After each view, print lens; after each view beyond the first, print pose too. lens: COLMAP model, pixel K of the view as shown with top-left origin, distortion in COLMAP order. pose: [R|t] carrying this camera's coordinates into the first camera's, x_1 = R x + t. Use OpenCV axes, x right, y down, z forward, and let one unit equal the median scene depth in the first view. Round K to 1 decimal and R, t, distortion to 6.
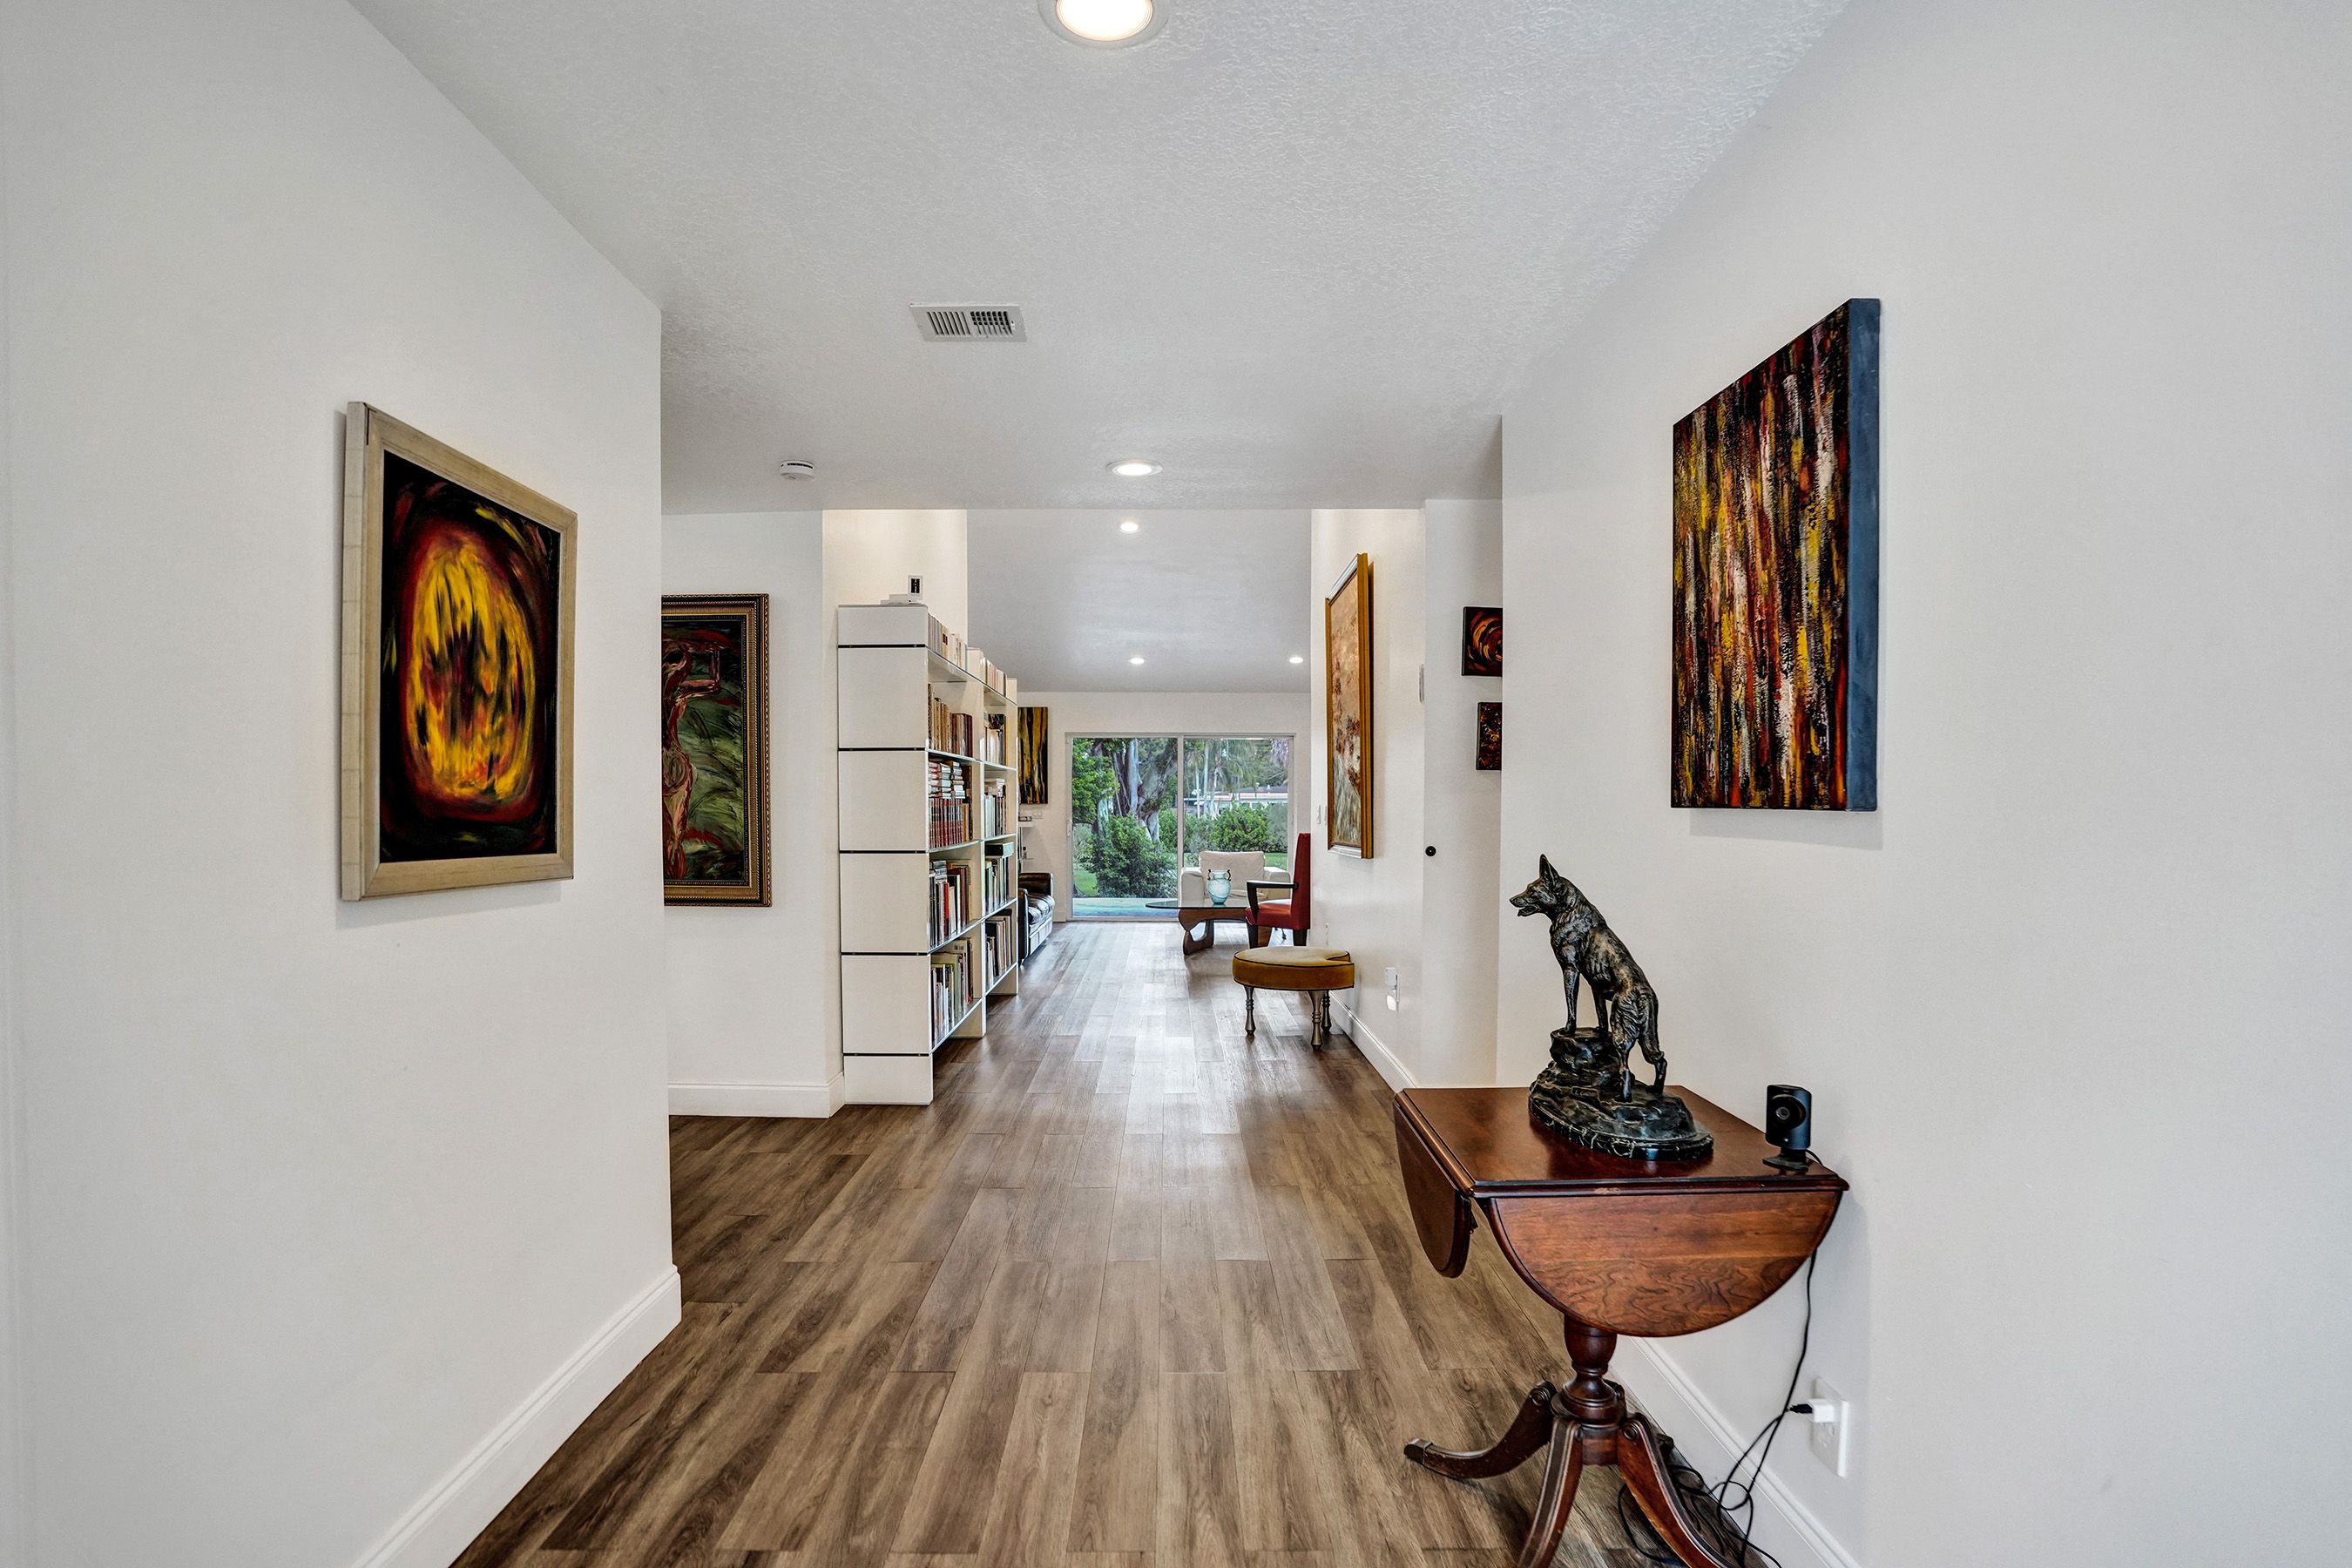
lens RADIAL K [[1116.2, 0, 1178.0], [0, 1116.2, 800.2], [0, 0, 1]] dist [-0.047434, 0.014262]
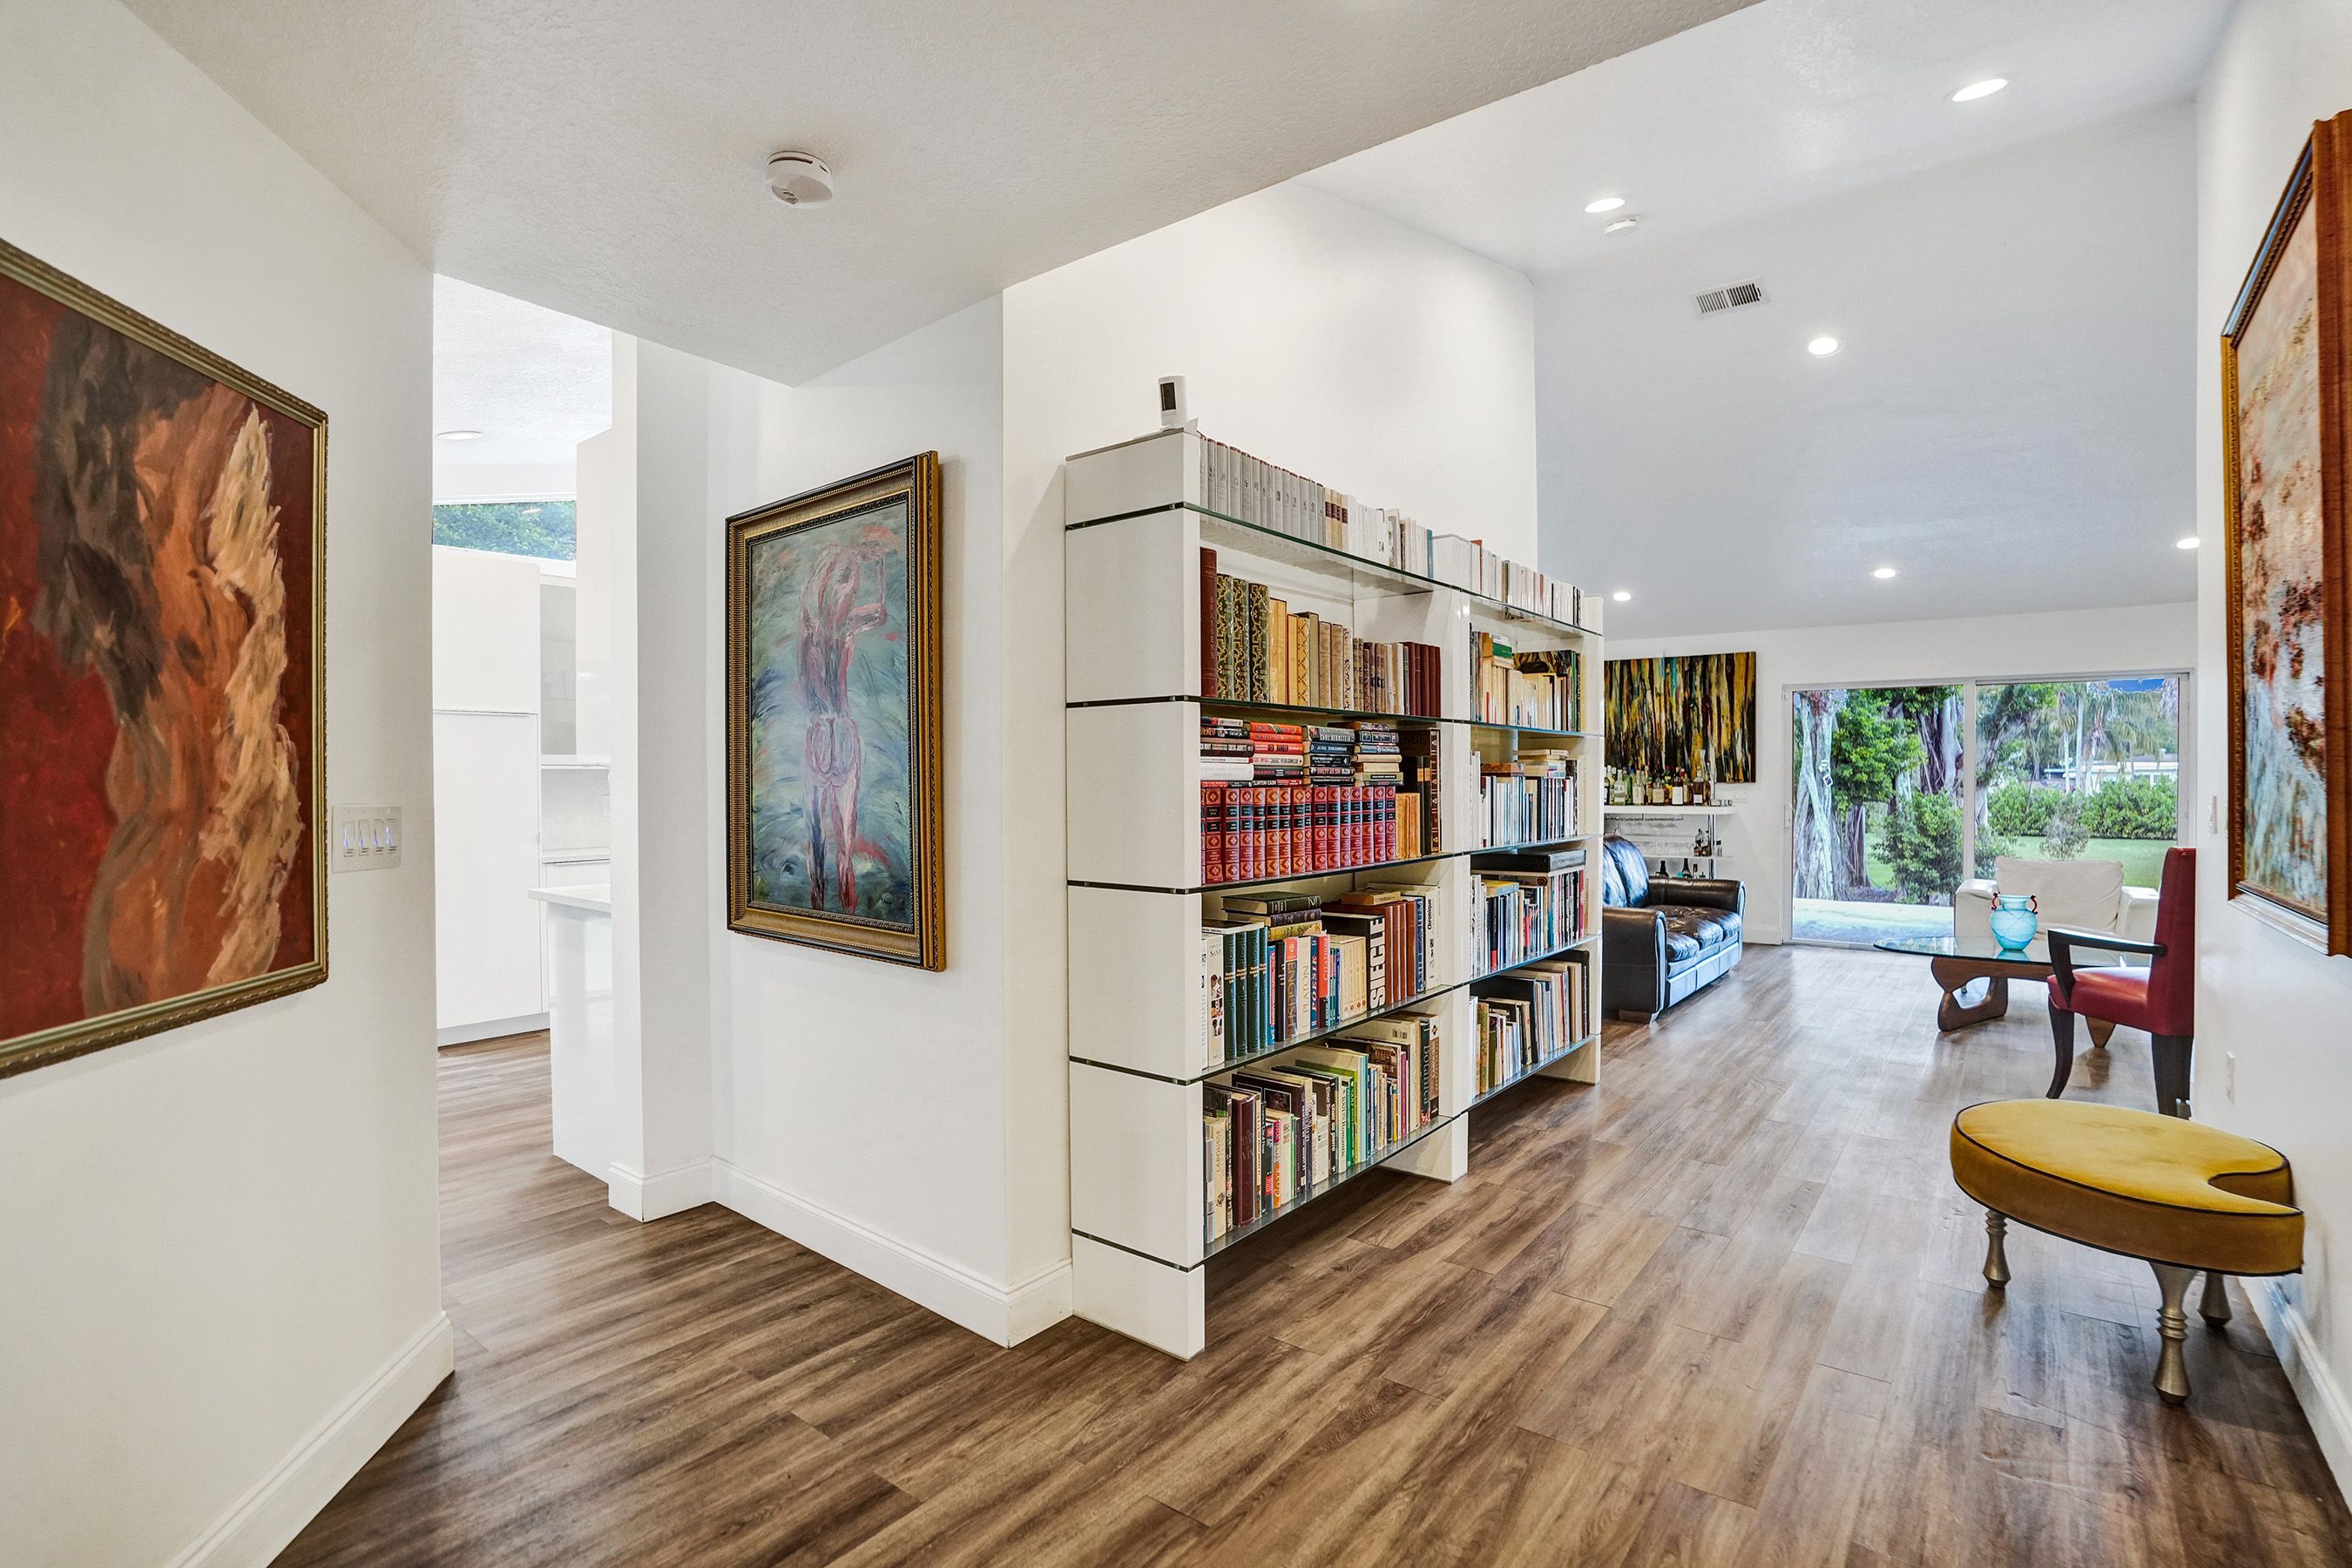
lens RADIAL K [[1116.2, 0, 1173.7], [0, 1116.2, 782.0], [0, 0, 1]] dist [-0.047434, 0.014262]
pose [[0.785253, 0.000879, -0.619174, 0.073087], [0.003720, 0.999974, 0.006139, -0.006814], [0.619164, -0.007124, 0.785230, 0.416700]]
